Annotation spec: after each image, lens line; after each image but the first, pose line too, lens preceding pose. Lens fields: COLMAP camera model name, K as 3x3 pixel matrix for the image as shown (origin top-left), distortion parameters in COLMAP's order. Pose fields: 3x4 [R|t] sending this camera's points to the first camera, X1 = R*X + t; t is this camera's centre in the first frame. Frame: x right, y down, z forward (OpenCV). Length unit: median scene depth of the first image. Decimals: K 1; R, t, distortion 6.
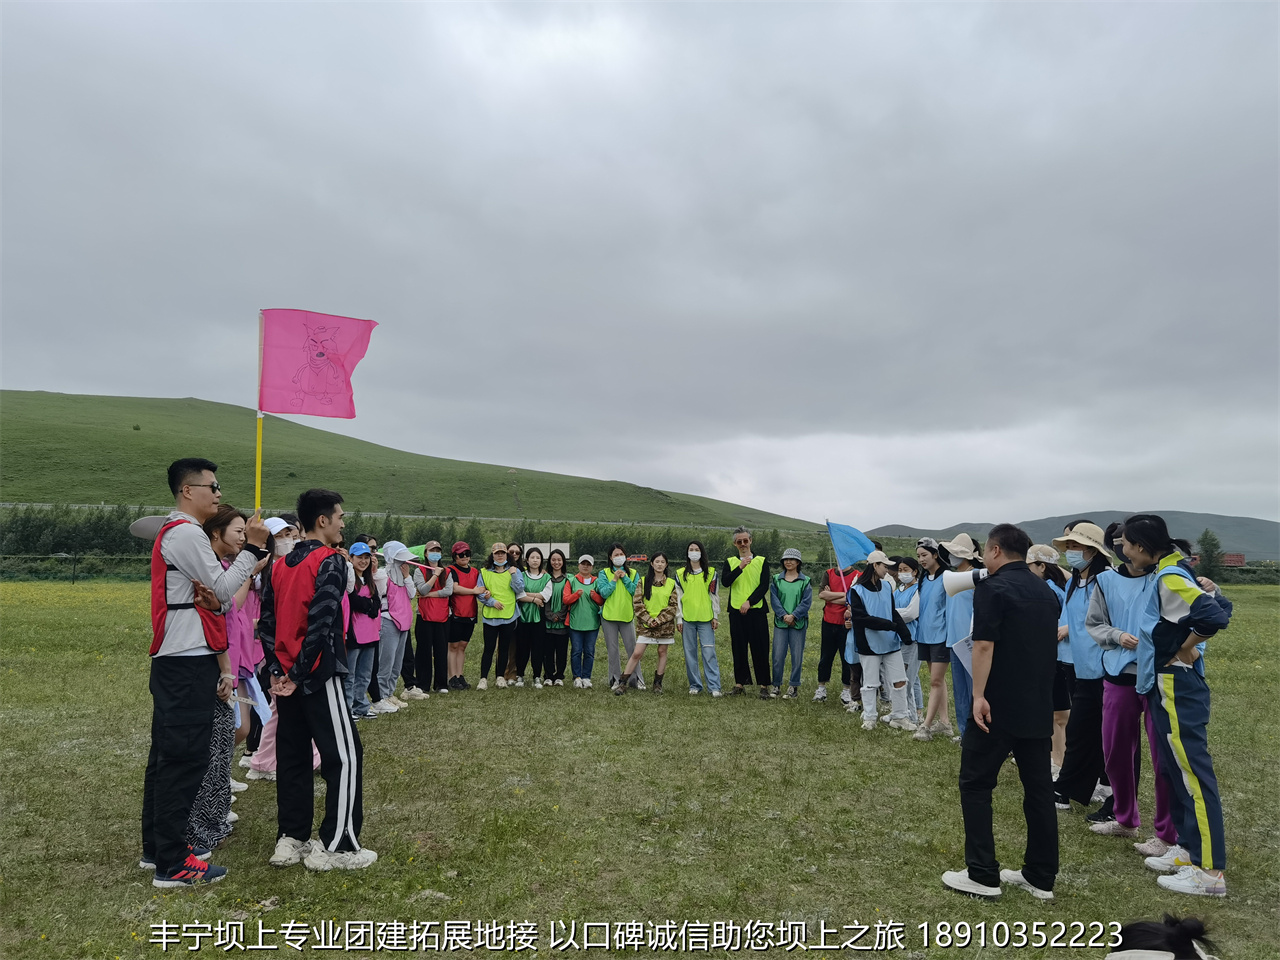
lens RADIAL K [[1031.9, 0, 644.7], [0, 1031.9, 479.8], [0, 0, 1]] dist [0.023311, -0.011435]
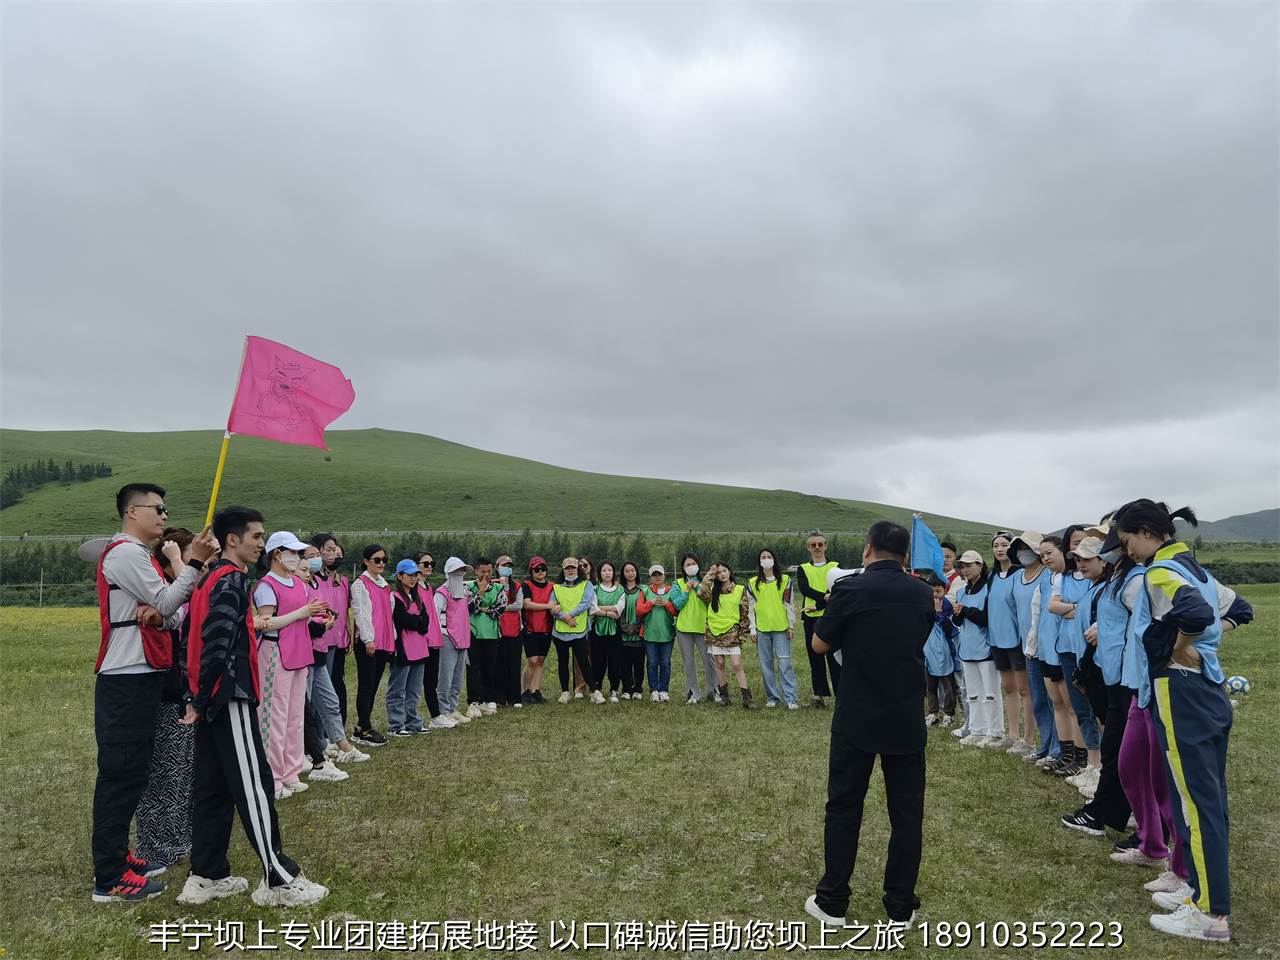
lens RADIAL K [[1031.9, 0, 644.5], [0, 1031.9, 470.9], [0, 0, 1]] dist [0.023311, -0.011435]
pose [[0.984992, -0.044323, -0.166814, 0.098444], [0.040988, 0.998886, -0.023382, 0.005393], [0.167665, 0.016194, 0.985711, 0.028016]]
